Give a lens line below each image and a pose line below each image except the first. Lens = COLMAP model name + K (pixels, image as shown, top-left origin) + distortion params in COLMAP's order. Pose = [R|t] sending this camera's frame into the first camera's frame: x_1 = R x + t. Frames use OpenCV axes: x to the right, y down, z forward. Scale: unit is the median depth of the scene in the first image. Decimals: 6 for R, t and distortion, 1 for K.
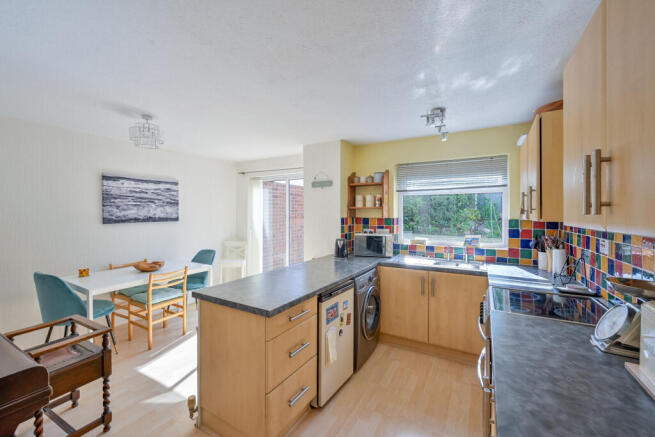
lens RADIAL K [[271.5, 0, 318.1], [0, 271.5, 213.9], [0, 0, 1]] dist [-0.000660, 0.000184]
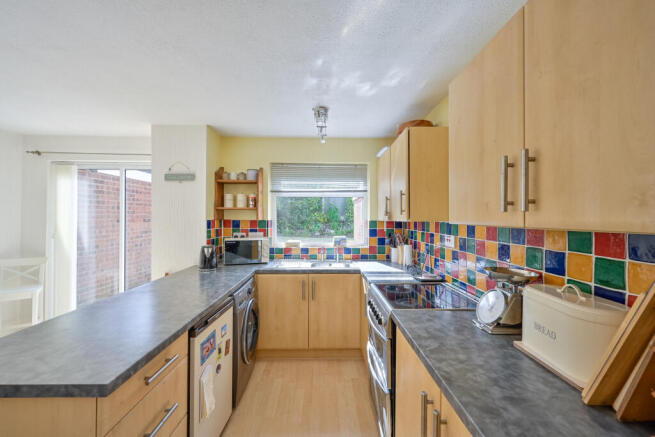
lens RADIAL K [[268.7, 0, 329.5], [0, 268.7, 216.7], [0, 0, 1]] dist [-0.002722, 0.000373]
pose [[0.846790, 0.003129, 0.531918, -0.040004], [-0.001776, 0.999994, -0.003056, 0.007081], [-0.531924, 0.001643, 0.846790, 0.136564]]
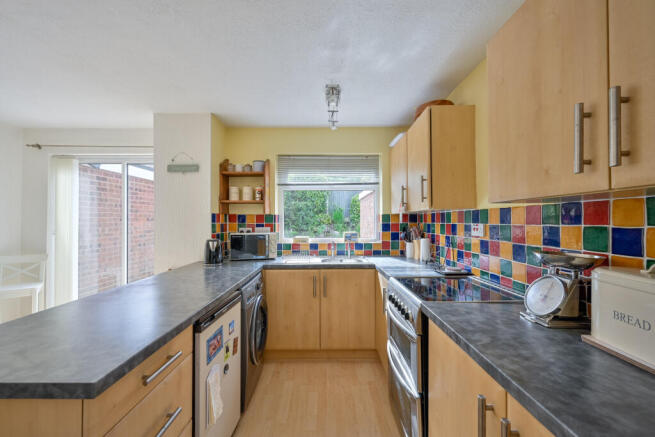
lens RADIAL K [[271.0, 0, 327.5], [0, 271.0, 218.5], [0, 0, 1]] dist [-0.002358, -0.000558]
pose [[0.857375, -0.001177, 0.514691, -0.036016], [0.004550, 0.999976, -0.005292, 0.041510], [-0.514672, 0.006879, 0.857359, 0.194314]]
